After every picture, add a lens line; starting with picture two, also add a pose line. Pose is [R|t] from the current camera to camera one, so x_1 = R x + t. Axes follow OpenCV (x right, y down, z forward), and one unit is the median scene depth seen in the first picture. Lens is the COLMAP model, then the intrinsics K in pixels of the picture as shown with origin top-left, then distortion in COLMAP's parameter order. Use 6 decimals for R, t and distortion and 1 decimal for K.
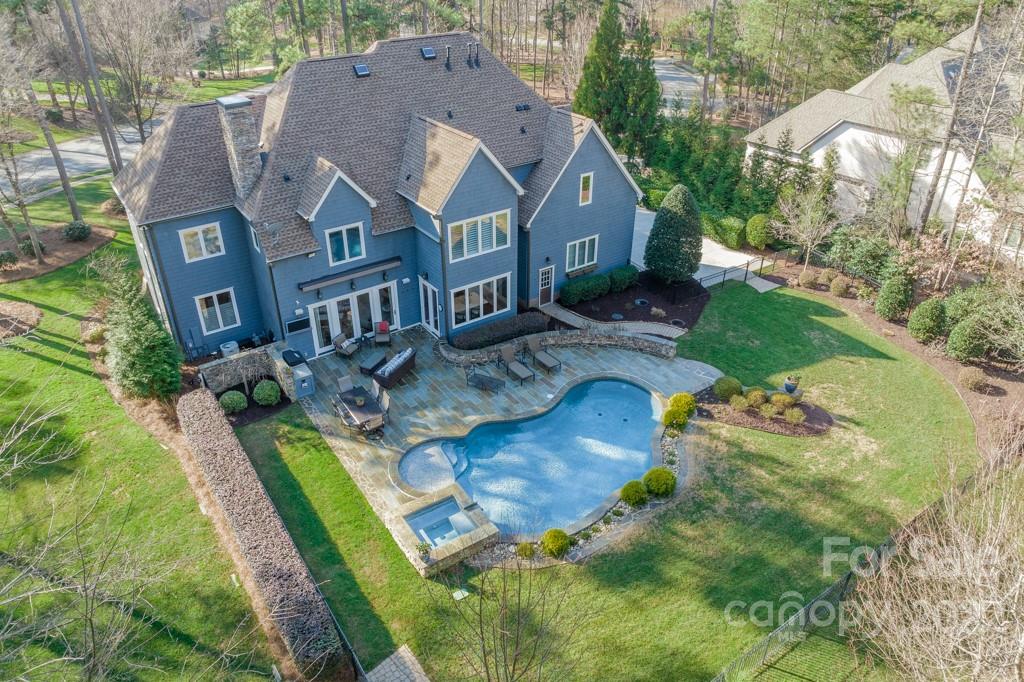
lens RADIAL K [[735.7, 0, 520.4], [0, 735.7, 340.2], [0, 0, 1]] dist [-0.020606, -0.001408]
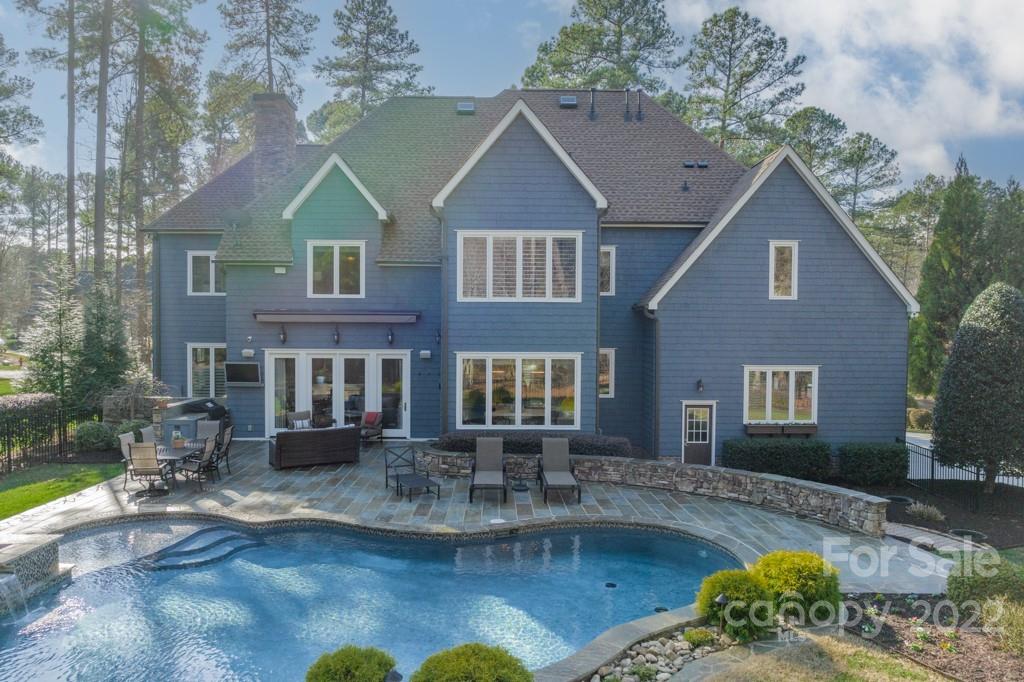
lens RADIAL K [[735.7, 0, 515.9], [0, 735.7, 345.4], [0, 0, 1]] dist [-0.020606, -0.001408]
pose [[0.819327, 0.010880, -0.573223, 0.274041], [-0.297477, 0.862772, -0.408818, 0.150304], [0.490113, 0.505476, 0.710129, 0.596275]]
